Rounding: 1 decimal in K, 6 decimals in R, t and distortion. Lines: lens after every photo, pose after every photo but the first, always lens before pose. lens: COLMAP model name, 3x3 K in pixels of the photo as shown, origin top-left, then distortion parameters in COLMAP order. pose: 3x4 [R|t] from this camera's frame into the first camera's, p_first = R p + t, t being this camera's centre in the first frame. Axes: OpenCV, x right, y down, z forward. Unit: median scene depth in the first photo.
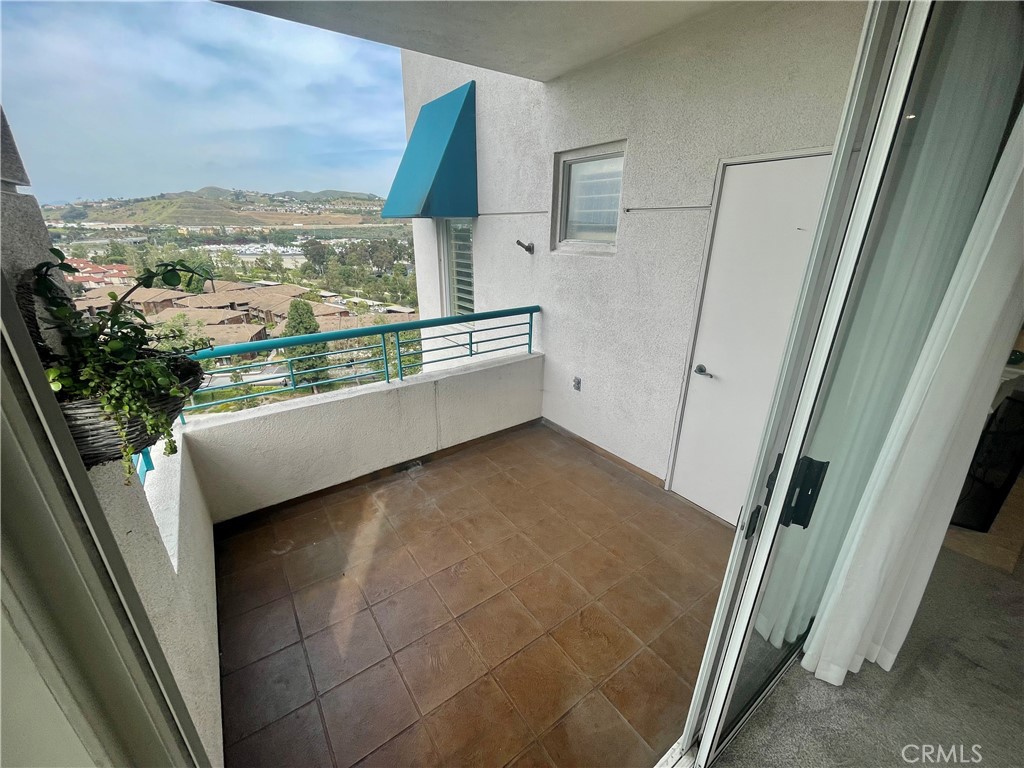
lens RADIAL K [[416.2, 0, 506.0], [0, 416.2, 387.5], [0, 0, 1]] dist [0.003362, 0.000201]
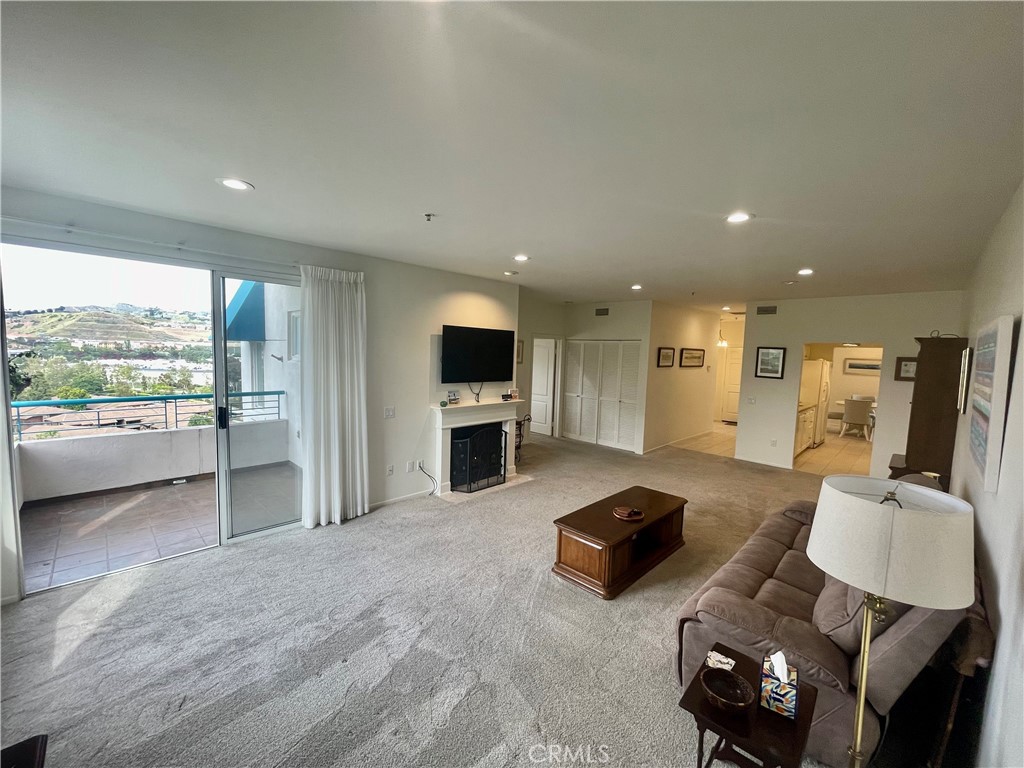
lens RADIAL K [[416.2, 0, 503.9], [0, 416.2, 389.0], [0, 0, 1]] dist [0.003362, 0.000201]
pose [[0.985960, 0.013758, 0.166413, 1.117824], [0.032430, 0.961847, -0.271660, 0.478325], [-0.163802, 0.273243, 0.947896, -1.271061]]
